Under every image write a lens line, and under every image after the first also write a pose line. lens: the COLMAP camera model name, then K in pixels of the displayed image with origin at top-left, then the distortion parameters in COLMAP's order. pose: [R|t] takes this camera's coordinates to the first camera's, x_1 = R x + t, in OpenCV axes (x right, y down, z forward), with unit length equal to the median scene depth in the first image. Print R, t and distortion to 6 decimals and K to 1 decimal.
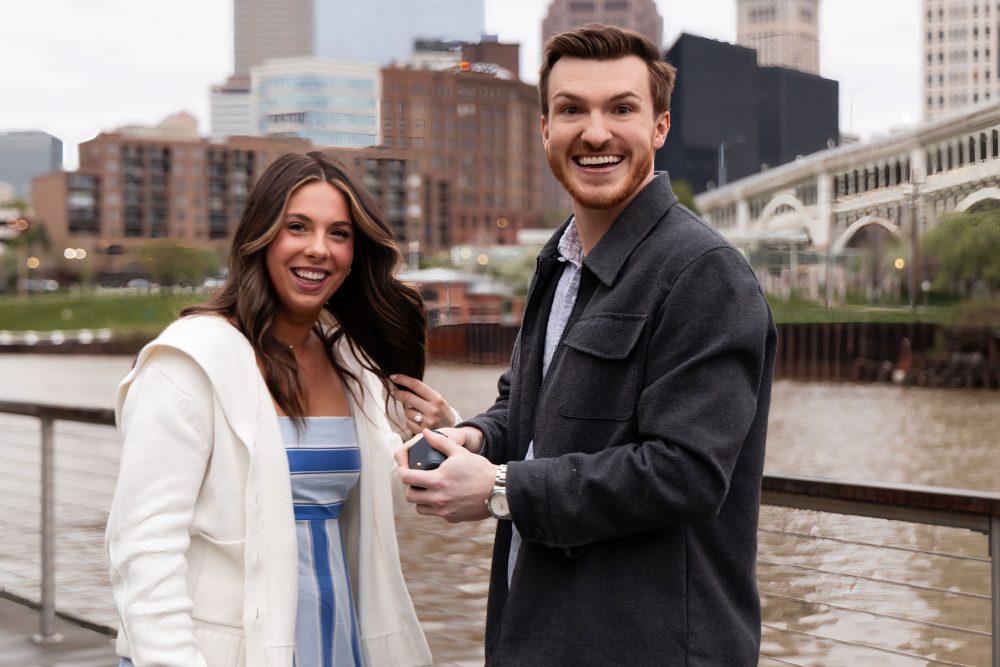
lens RADIAL K [[1713.5, 0, 502.0], [0, 1713.5, 363.8], [0, 0, 1]] dist [0.073967, 0.094988]
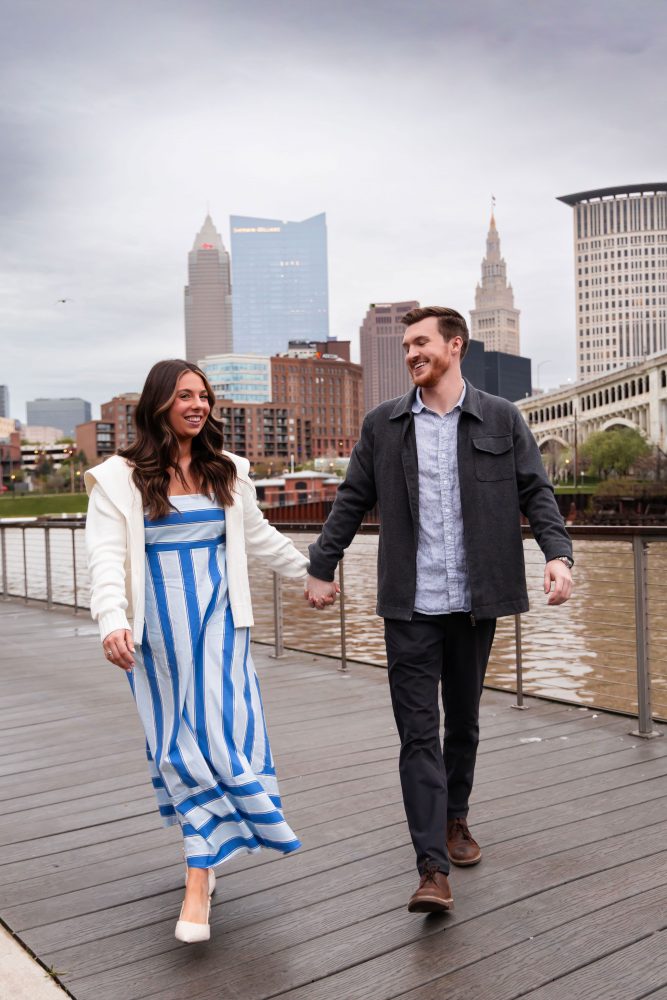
lens RADIAL K [[1250.6, 0, 259.0], [0, 1250.6, 536.9], [0, 0, 1]] dist [-0.014753, 0.182011]
pose [[0.999261, -0.023127, -0.030694, -0.047768], [0.022936, 0.999715, -0.006569, 0.020257], [0.030838, 0.005860, 0.999507, -0.288721]]
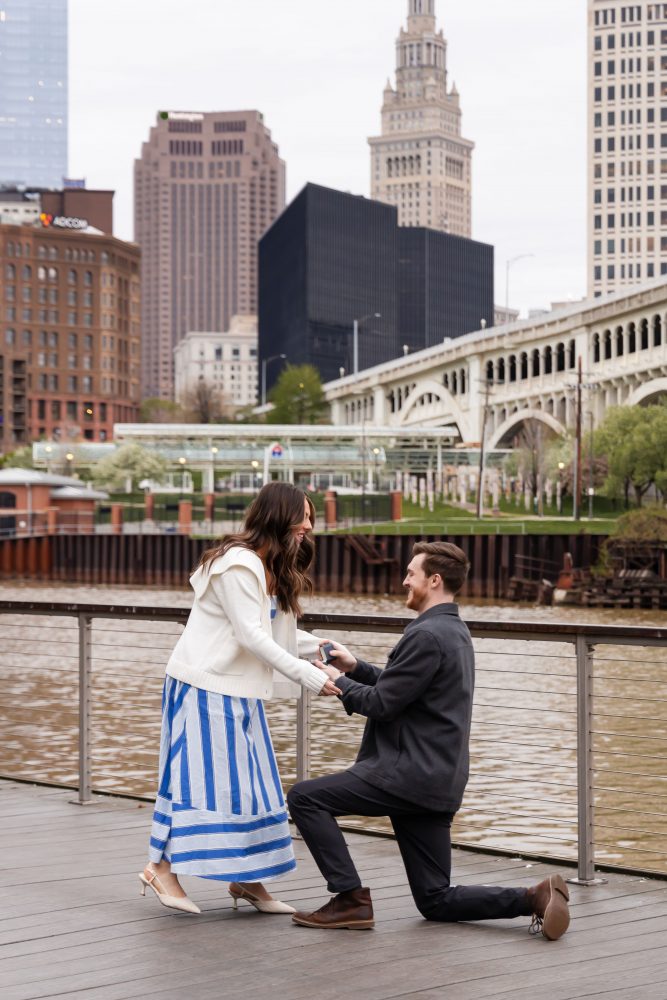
lens RADIAL K [[3723.1, 0, 333.9], [0, 3723.1, 517.8], [0, 0, 1]] dist [0.369482, -0.064847]
pose [[0.991879, 0.002772, 0.127156, -0.112129], [0.001270, 0.999497, -0.031696, 0.025375], [-0.127180, 0.031600, 0.991376, -0.787016]]
